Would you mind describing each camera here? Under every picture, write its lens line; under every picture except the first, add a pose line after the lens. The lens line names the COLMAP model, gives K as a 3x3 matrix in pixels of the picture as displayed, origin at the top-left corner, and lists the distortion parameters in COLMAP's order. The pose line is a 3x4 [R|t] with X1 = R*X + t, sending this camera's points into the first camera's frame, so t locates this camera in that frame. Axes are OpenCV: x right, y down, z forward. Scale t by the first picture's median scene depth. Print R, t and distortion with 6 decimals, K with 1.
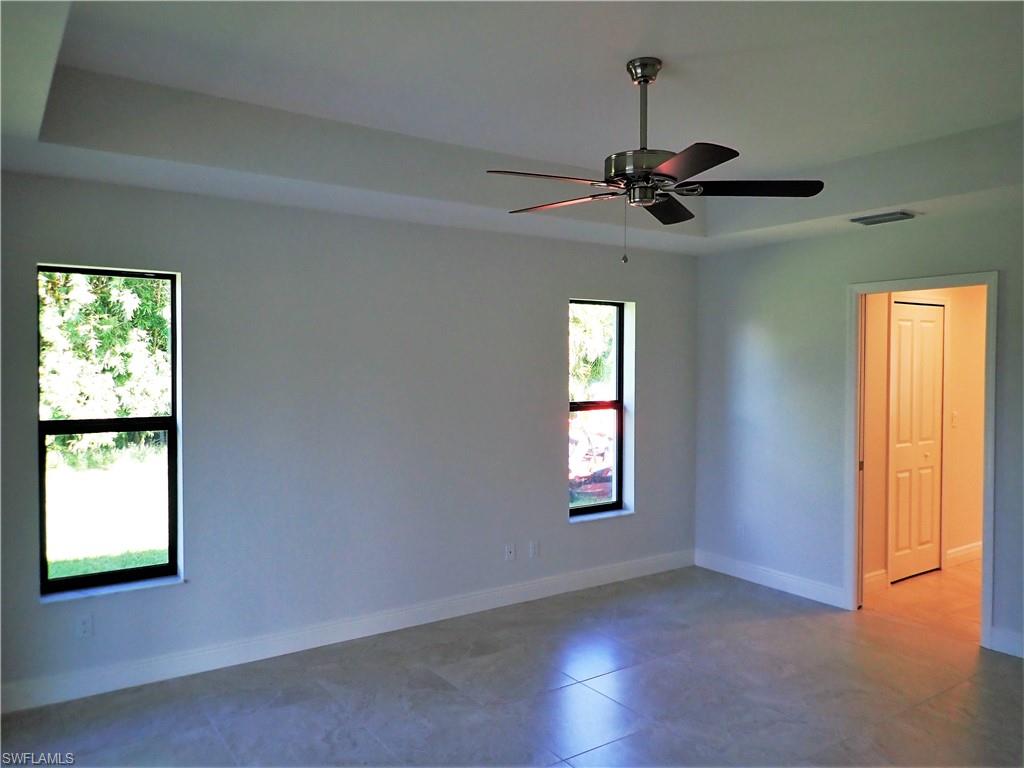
lens RADIAL K [[781.5, 0, 515.9], [0, 781.5, 383.2], [0, 0, 1]] dist [-0.006116, -0.003555]
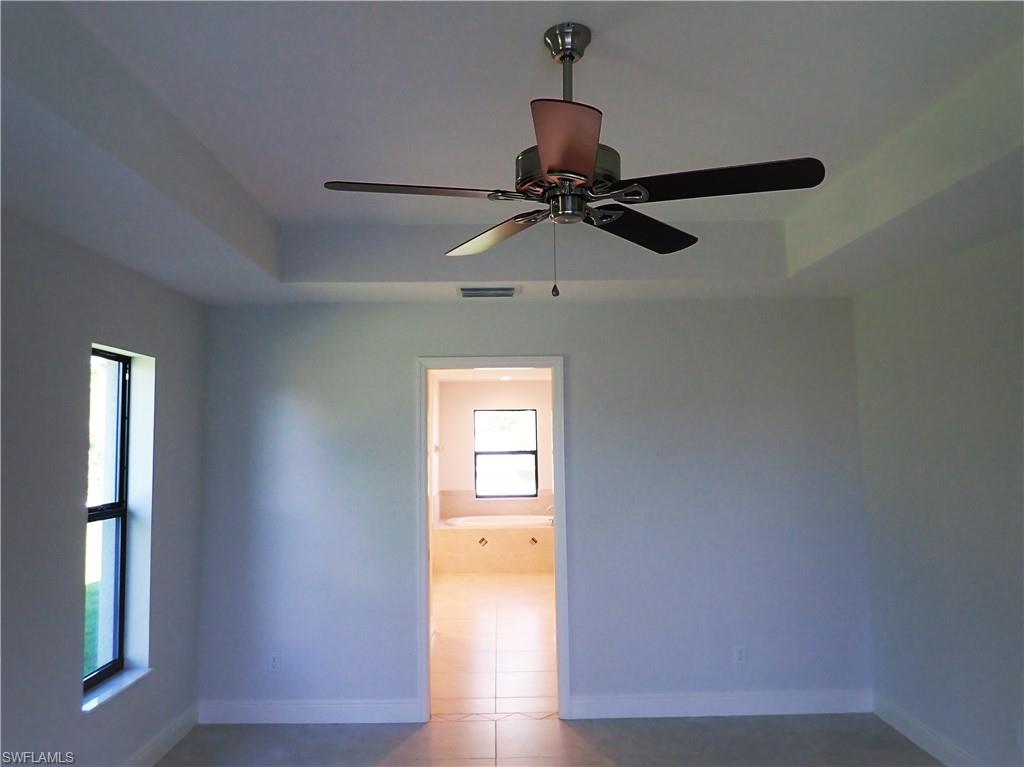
lens RADIAL K [[781.5, 0, 512.2], [0, 781.5, 381.1], [0, 0, 1]] dist [-0.006116, -0.003555]
pose [[0.542413, 0.059718, 0.837987, -0.283072], [0.032041, 0.995274, -0.091667, -0.009990], [-0.839501, 0.076571, 0.537936, 0.408584]]
